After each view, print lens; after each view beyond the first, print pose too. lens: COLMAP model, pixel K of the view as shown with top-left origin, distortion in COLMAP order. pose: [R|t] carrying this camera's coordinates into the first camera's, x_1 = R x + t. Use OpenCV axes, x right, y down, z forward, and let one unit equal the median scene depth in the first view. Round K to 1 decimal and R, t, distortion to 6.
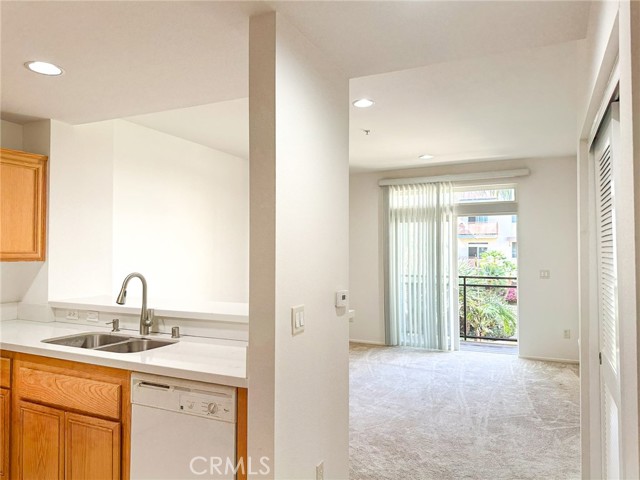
lens RADIAL K [[468.5, 0, 315.7], [0, 468.5, 241.8], [0, 0, 1]] dist [0.028253, -0.034811]
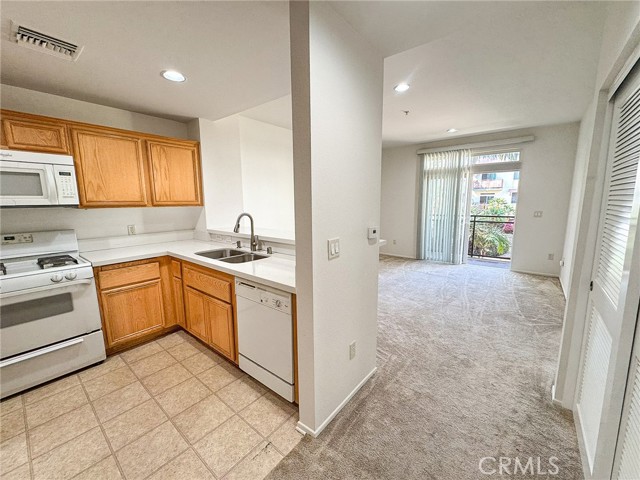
lens RADIAL K [[264.1, 0, 318.3], [0, 264.1, 240.5], [0, 0, 1]] dist [0.005238, -0.002894]
pose [[0.973763, 0.025615, -0.226119, 0.054606], [0.013189, 0.985622, 0.168451, 0.008368], [0.227182, -0.167013, 0.959424, 0.151006]]
